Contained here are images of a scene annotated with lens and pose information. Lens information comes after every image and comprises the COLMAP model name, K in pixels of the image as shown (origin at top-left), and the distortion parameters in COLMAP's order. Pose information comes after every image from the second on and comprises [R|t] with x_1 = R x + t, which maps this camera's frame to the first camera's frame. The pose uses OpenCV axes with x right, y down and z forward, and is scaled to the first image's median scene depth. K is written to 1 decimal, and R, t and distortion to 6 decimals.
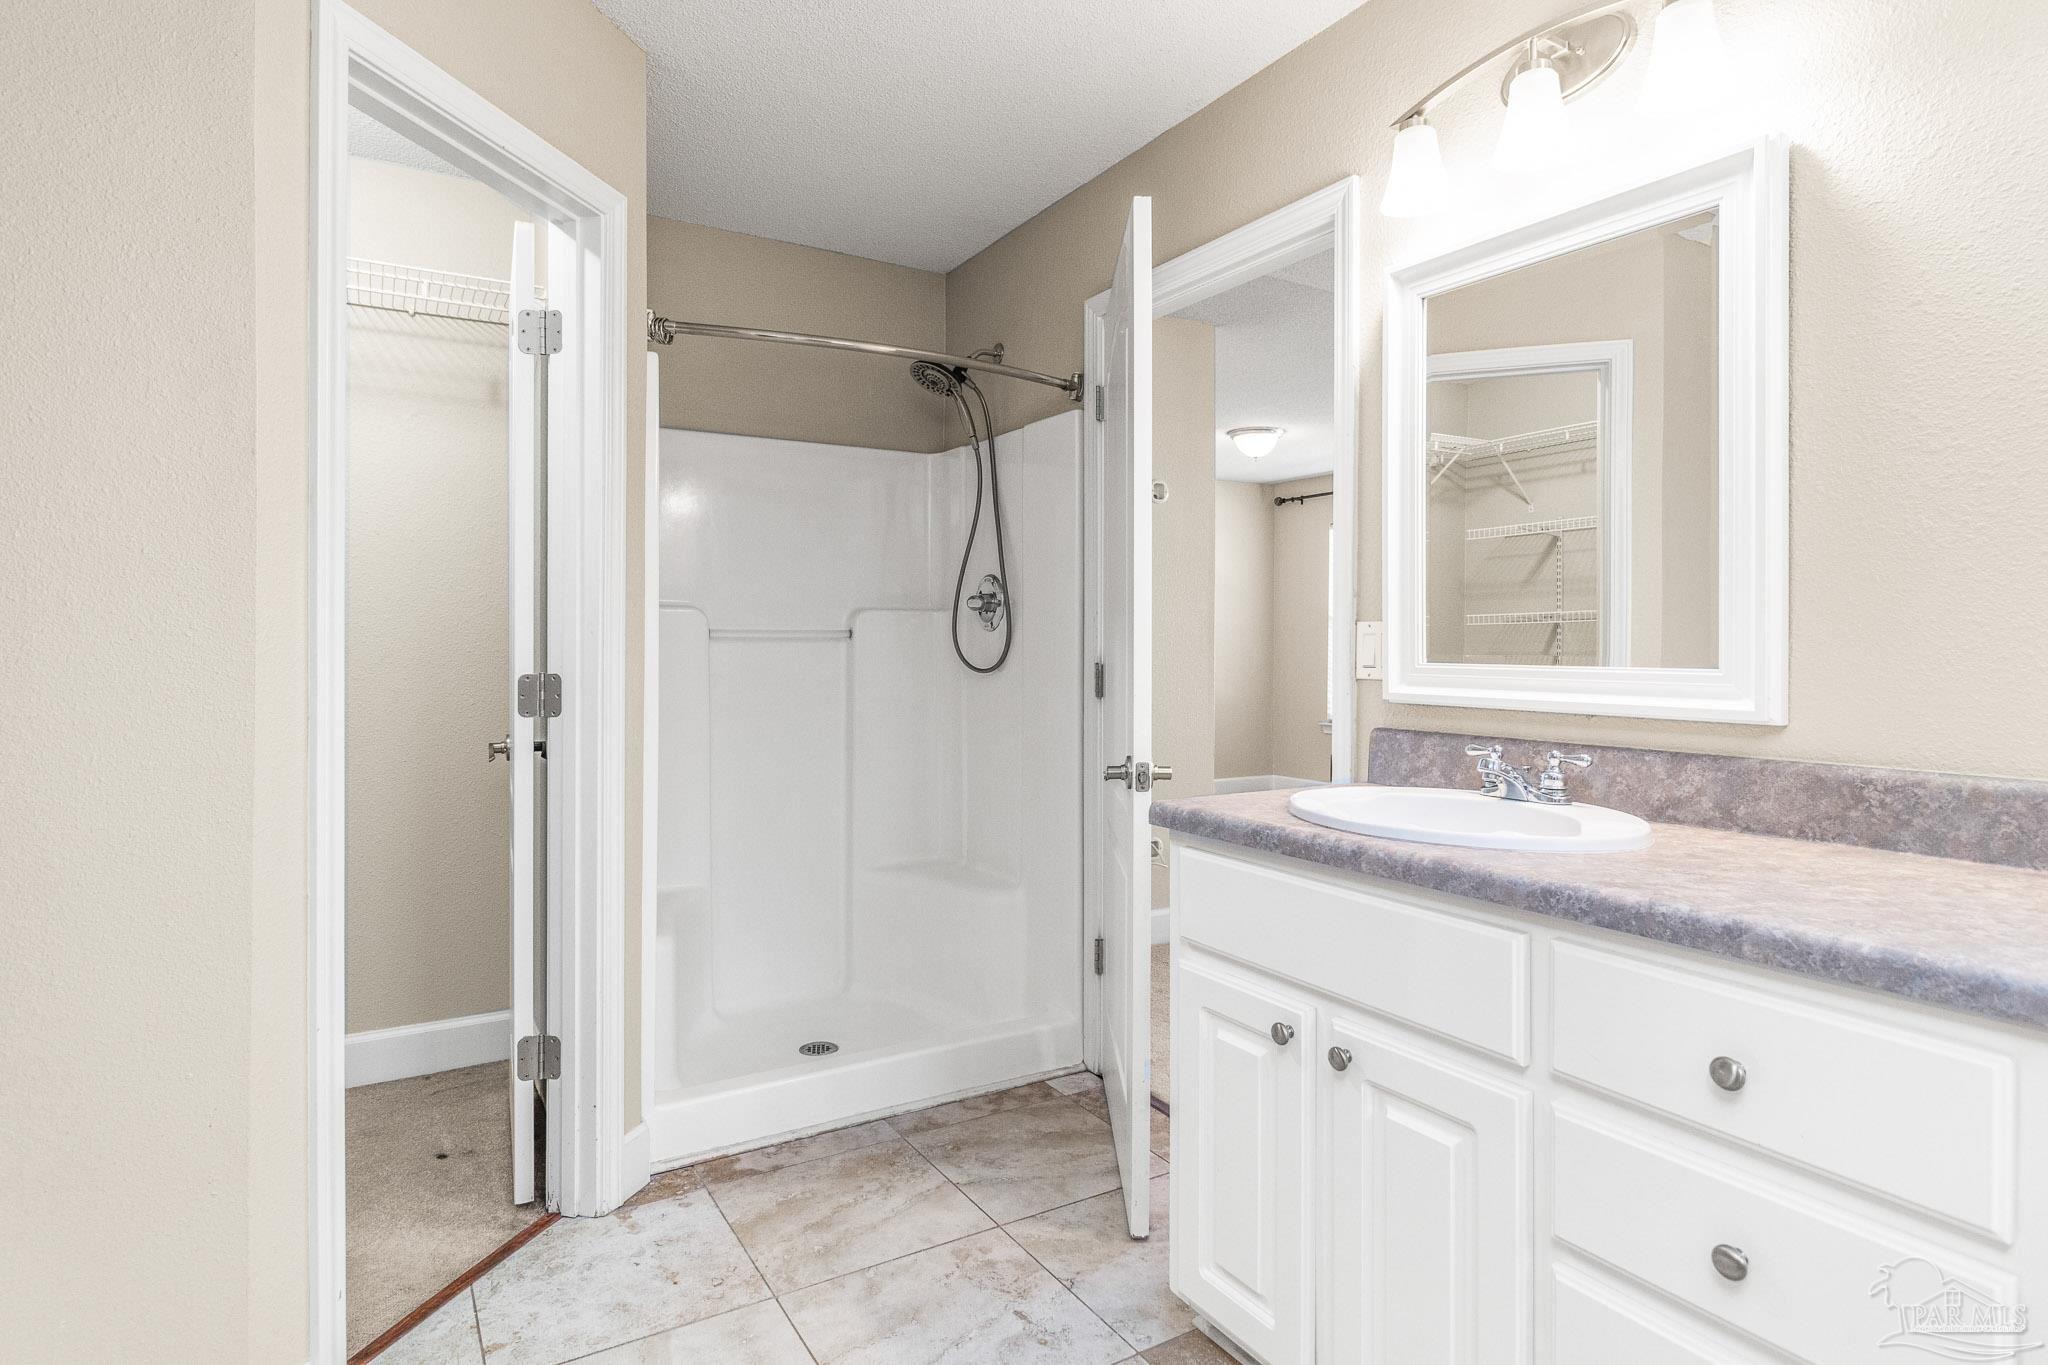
lens RADIAL K [[1136.9, 0, 1030.1], [0, 1136.9, 678.3], [0, 0, 1]] dist [-0.002216, -0.000992]
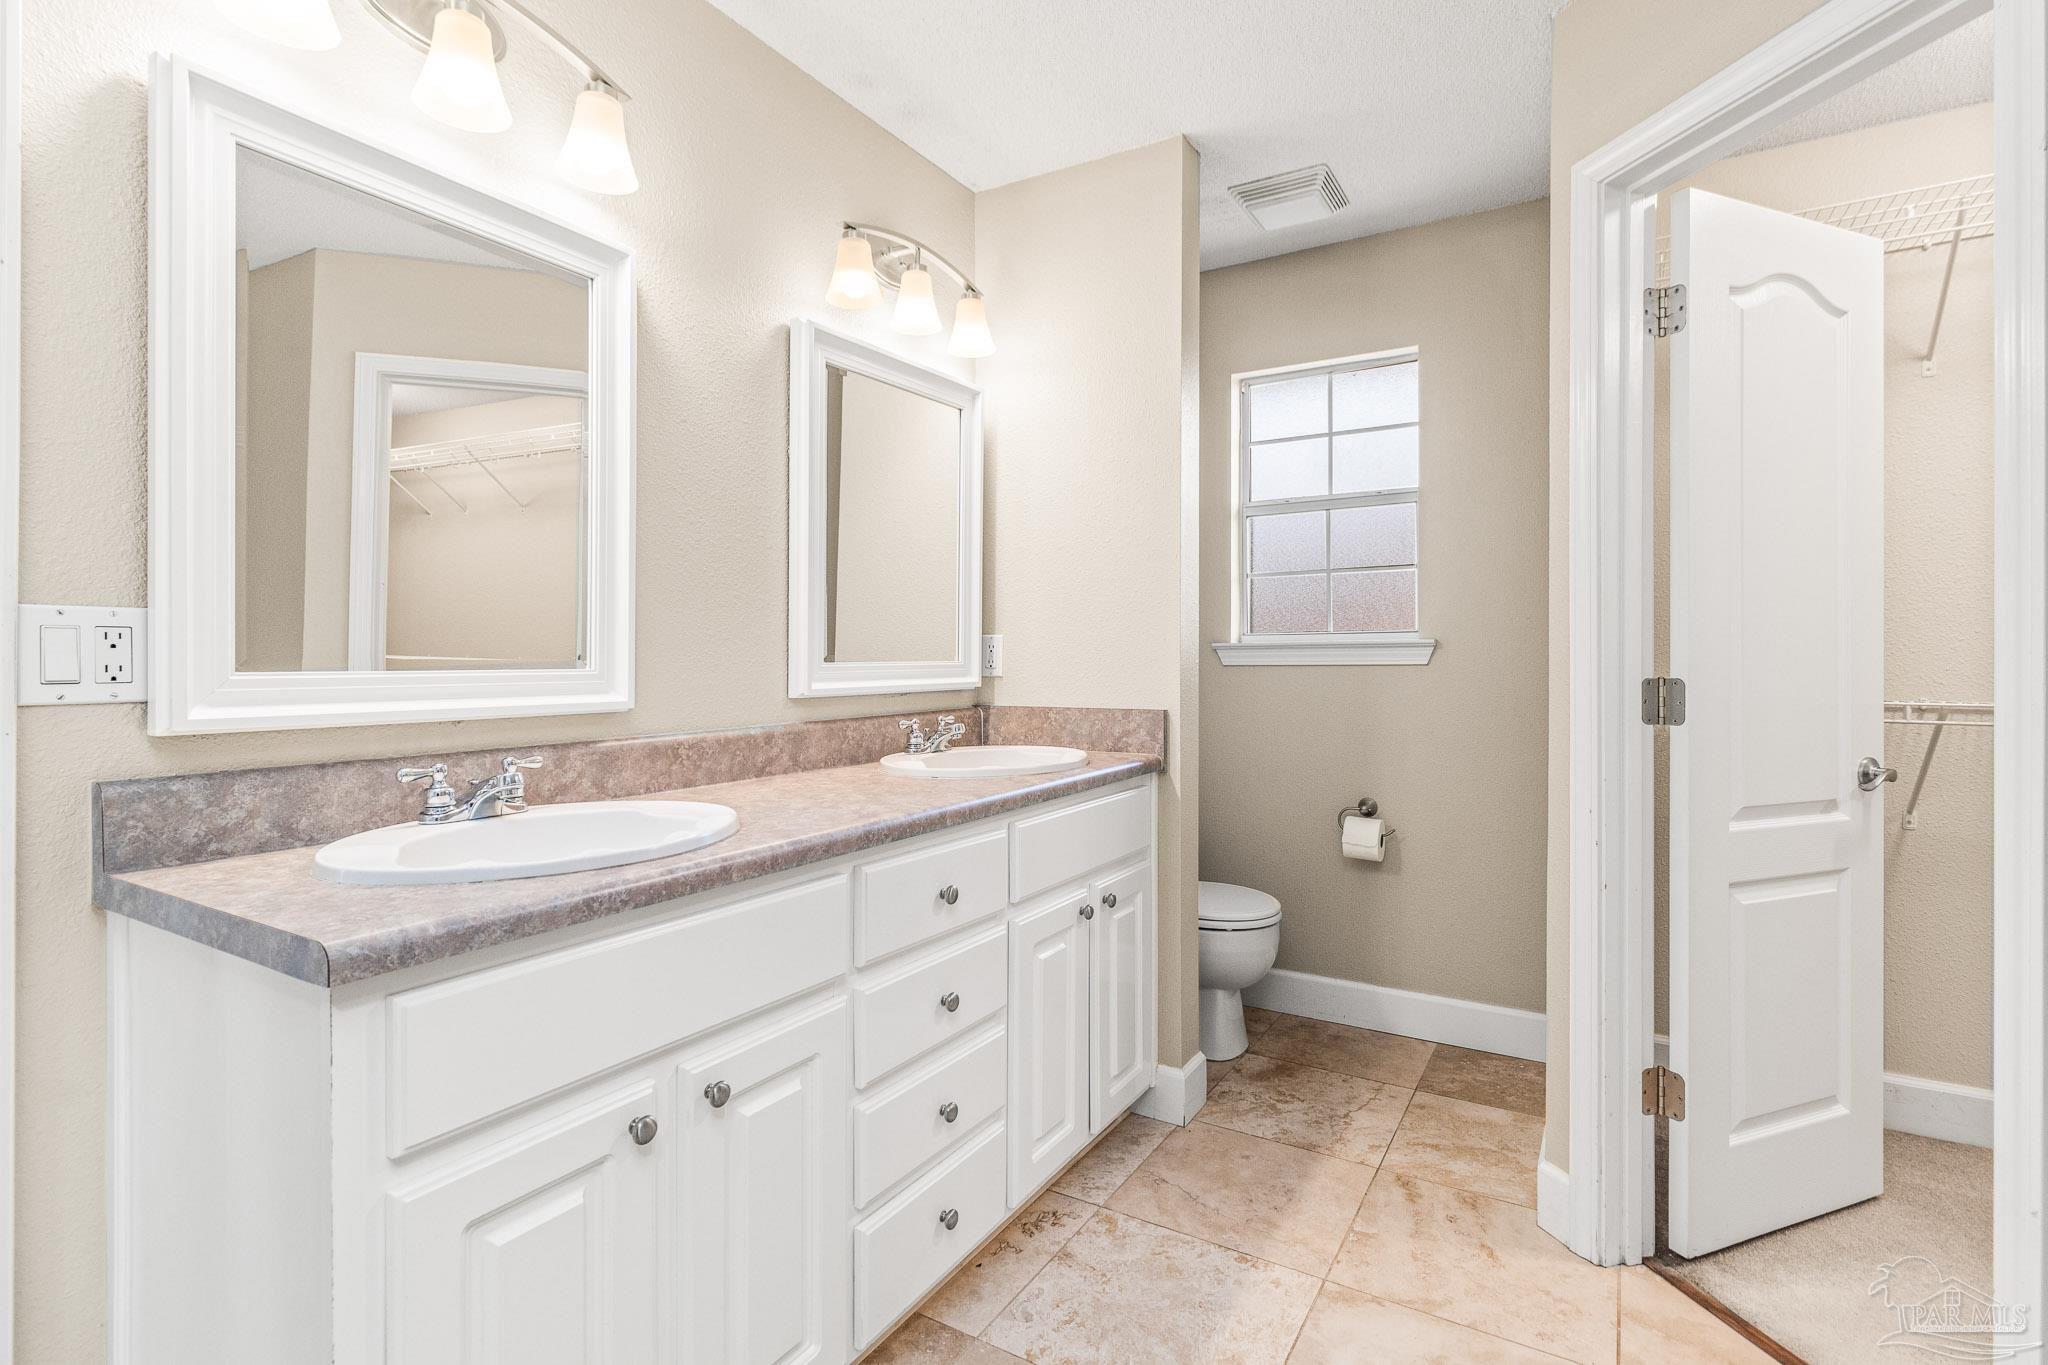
lens RADIAL K [[991.0, 0, 1064.7], [0, 991.0, 659.9], [0, 0, 1]] dist [0.000570, 0.000126]
pose [[-0.501352, 0.002139, 0.865241, -0.499589], [0.033947, 0.999276, 0.017200, -0.016030], [-0.864577, 0.037995, -0.501061, 1.026953]]
